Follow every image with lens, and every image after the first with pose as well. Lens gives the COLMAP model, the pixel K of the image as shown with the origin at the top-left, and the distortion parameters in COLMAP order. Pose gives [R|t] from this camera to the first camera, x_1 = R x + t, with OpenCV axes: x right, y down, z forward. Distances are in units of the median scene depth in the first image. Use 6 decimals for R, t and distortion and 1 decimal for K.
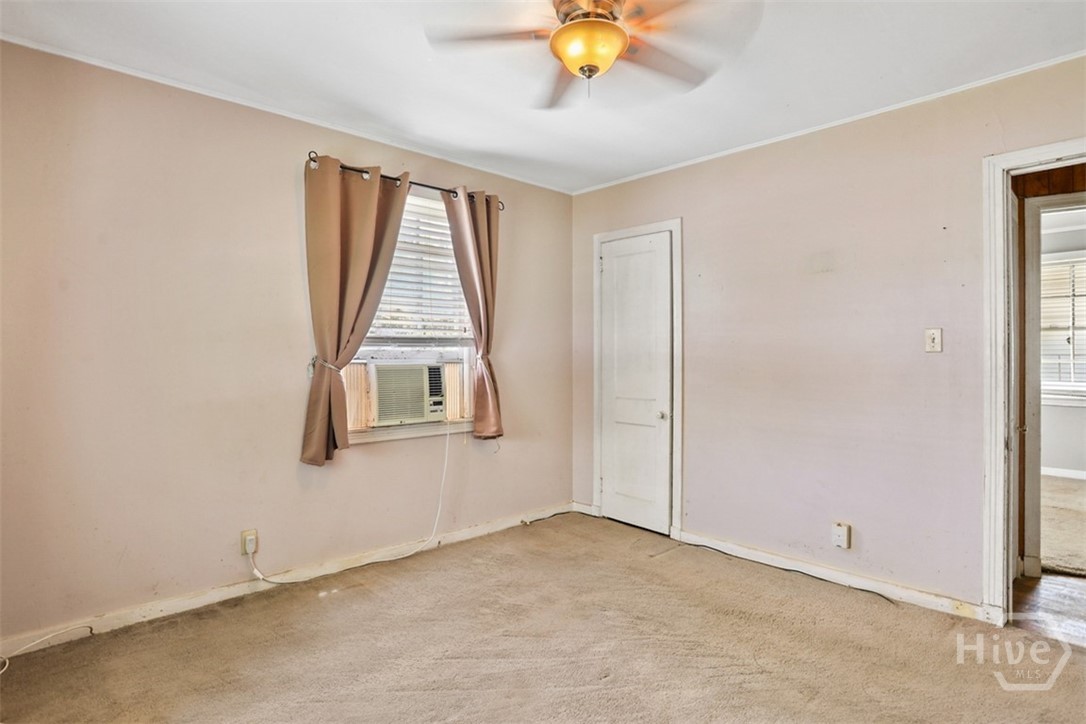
lens RADIAL K [[583.5, 0, 543.0], [0, 583.5, 362.0], [0, 0, 1]] dist [0.002128, 0.000564]
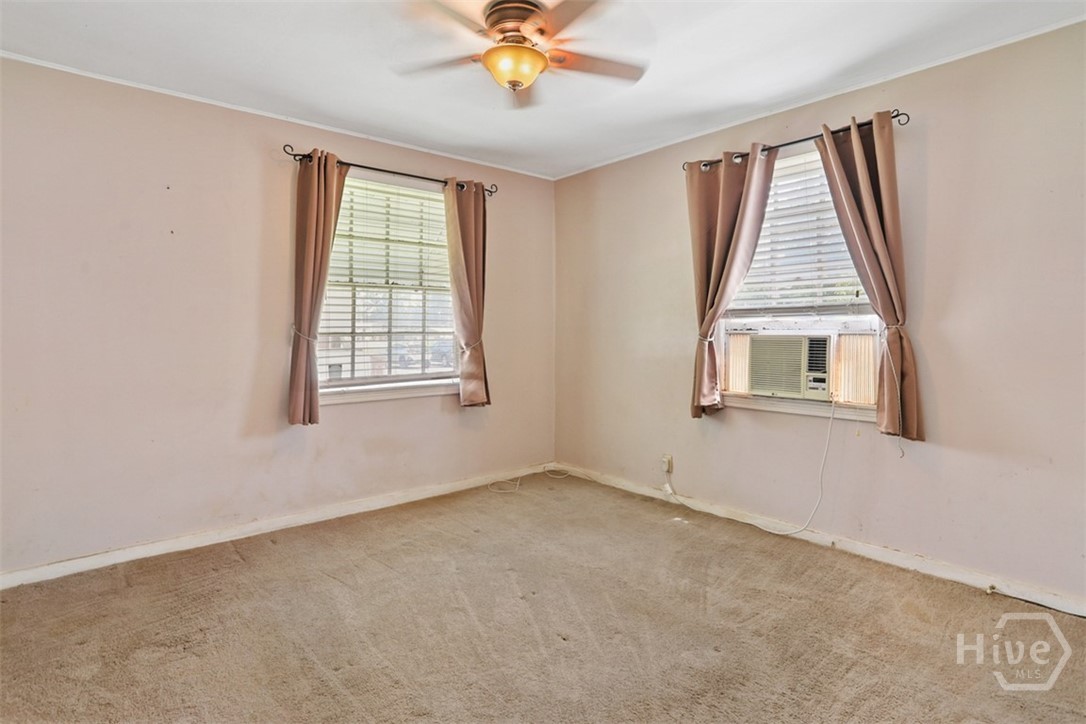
lens RADIAL K [[564.3, 0, 543.1], [0, 564.3, 329.0], [0, 0, 1]] dist [-0.000098, 0.000107]
pose [[-0.034456, -0.007306, -0.999380, 0.685375], [-0.008593, 0.999938, -0.007014, 0.003527], [0.999369, 0.008346, -0.034516, 0.616887]]
